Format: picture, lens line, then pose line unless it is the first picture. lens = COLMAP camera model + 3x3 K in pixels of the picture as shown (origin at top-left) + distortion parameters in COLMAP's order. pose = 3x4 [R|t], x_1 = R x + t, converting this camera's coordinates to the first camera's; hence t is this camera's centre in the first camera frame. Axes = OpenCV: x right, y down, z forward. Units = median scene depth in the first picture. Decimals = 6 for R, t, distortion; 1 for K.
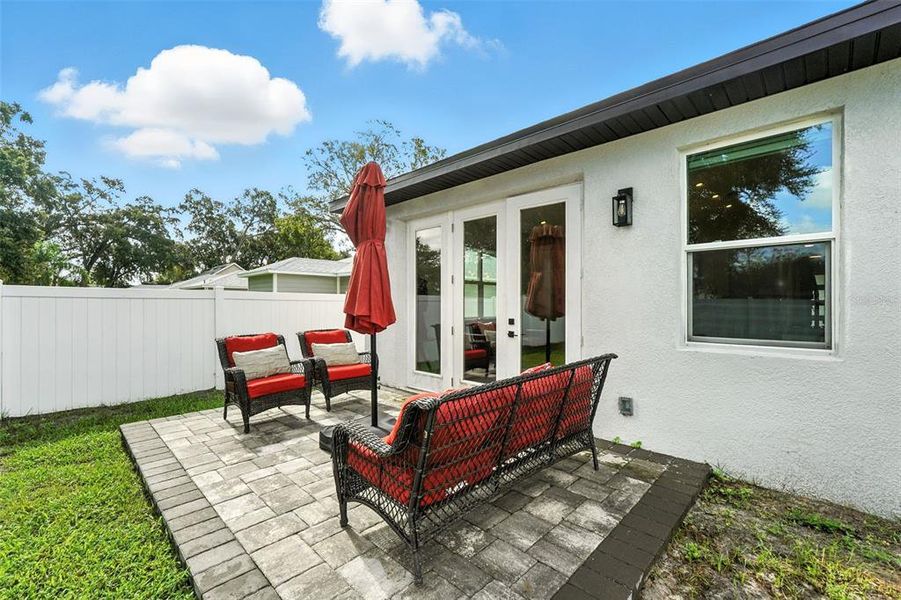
lens RADIAL K [[385.8, 0, 448.4], [0, 385.8, 303.7], [0, 0, 1]] dist [-0.016301, 0.004587]
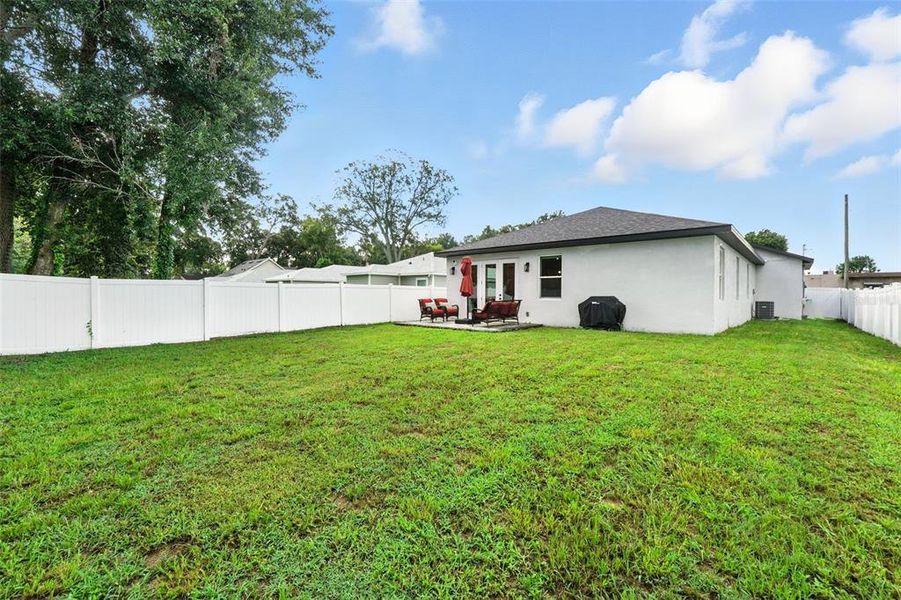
lens RADIAL K [[385.8, 0, 448.9], [0, 385.8, 298.8], [0, 0, 1]] dist [-0.016301, 0.004587]
pose [[0.999205, 0.004776, 0.039591, -0.419013], [-0.005293, 0.999902, 0.012968, 0.035399], [-0.039525, -0.013167, 0.999132, -2.357666]]
